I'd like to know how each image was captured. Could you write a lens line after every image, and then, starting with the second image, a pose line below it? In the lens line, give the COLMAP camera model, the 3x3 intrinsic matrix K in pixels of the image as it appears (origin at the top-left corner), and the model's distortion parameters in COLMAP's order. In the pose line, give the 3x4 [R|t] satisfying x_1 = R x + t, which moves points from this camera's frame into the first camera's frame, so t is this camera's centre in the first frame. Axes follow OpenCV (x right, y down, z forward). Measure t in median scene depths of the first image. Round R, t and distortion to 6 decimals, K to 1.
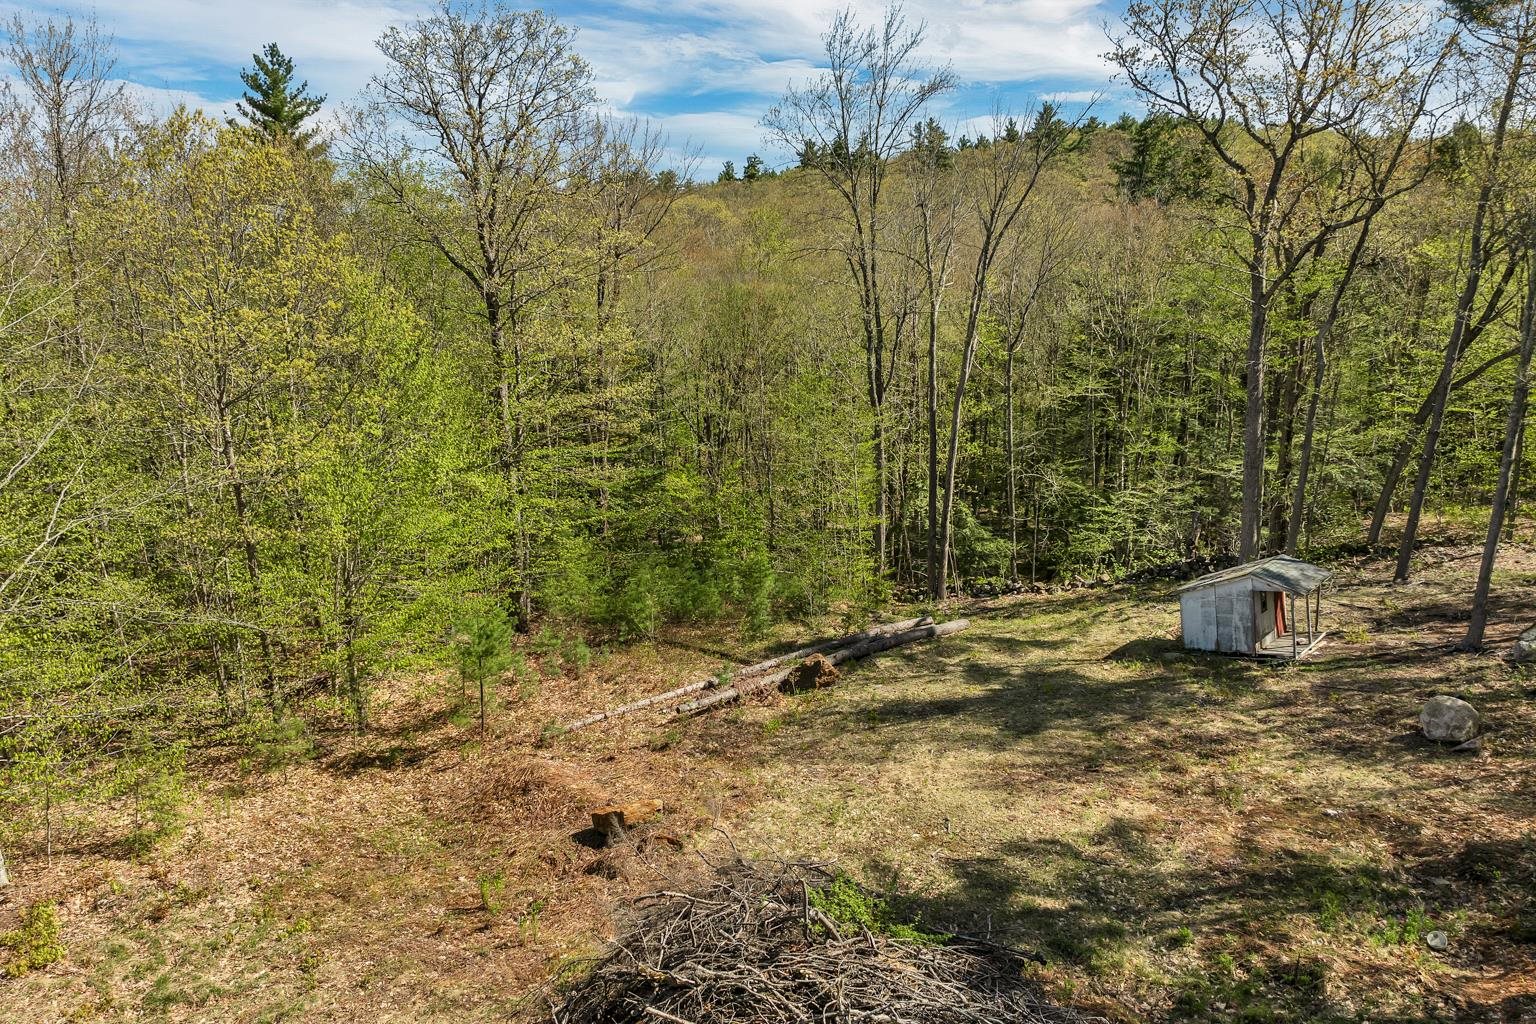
lens RADIAL K [[987.4, 0, 768.0], [0, 987.4, 512.0], [0, 0, 1]] dist [-0.064022, 0.004398]
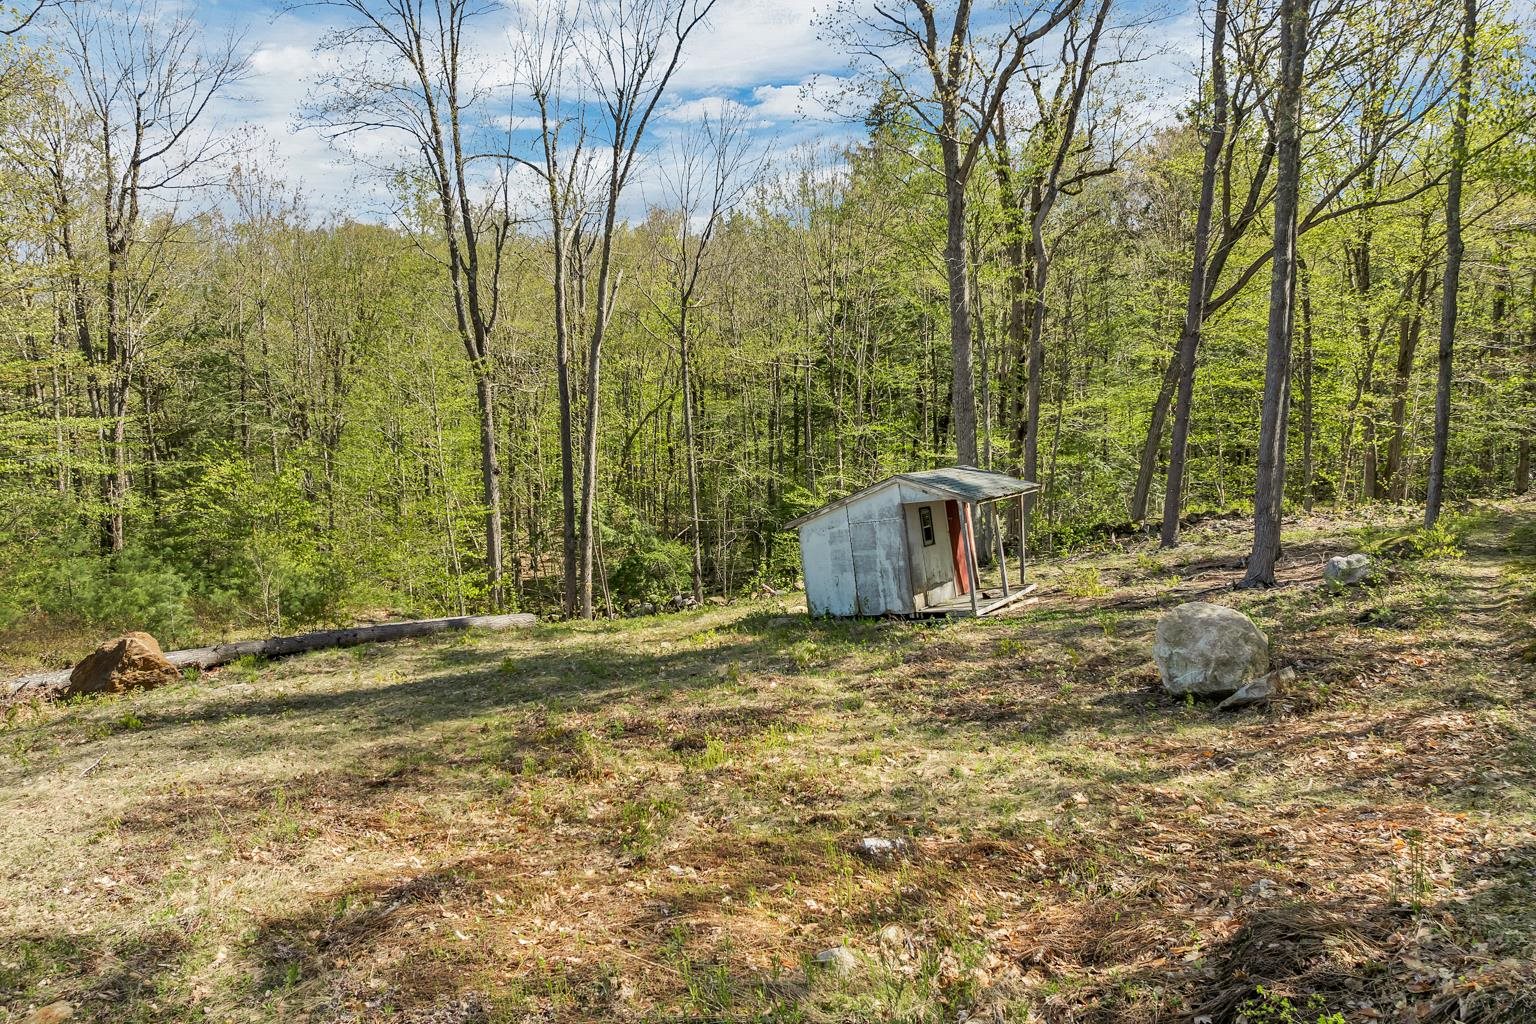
lens RADIAL K [[987.4, 0, 768.0], [0, 987.4, 512.0], [0, 0, 1]] dist [-0.064022, 0.004398]
pose [[0.988446, -0.010808, 0.151186, 0.324287], [0.028816, 0.992663, -0.117432, 0.152188], [-0.148808, 0.120432, 0.981505, 0.419205]]
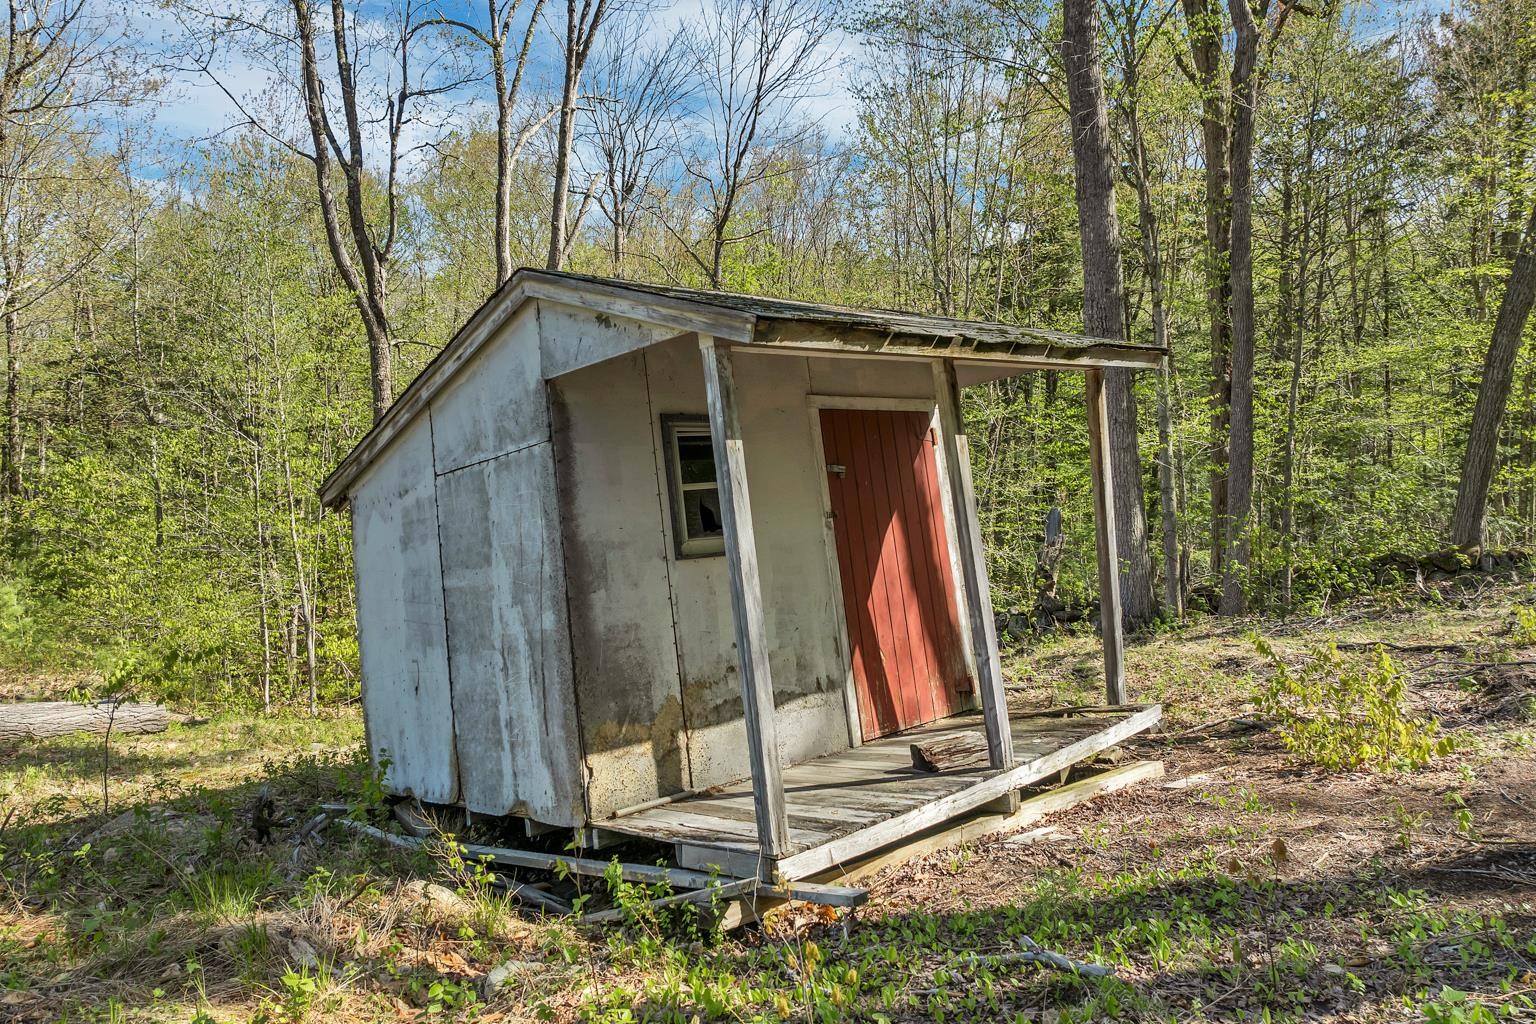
lens RADIAL K [[1145.7, 0, 768.1], [0, 1145.7, 442.9], [0, 0, 1]] dist [-0.084281, 0.001818]
pose [[0.999649, -0.002835, -0.026327, 0.532185], [-0.003108, 0.974811, -0.223012, 0.127262], [0.026296, 0.223015, 0.974460, 0.824358]]
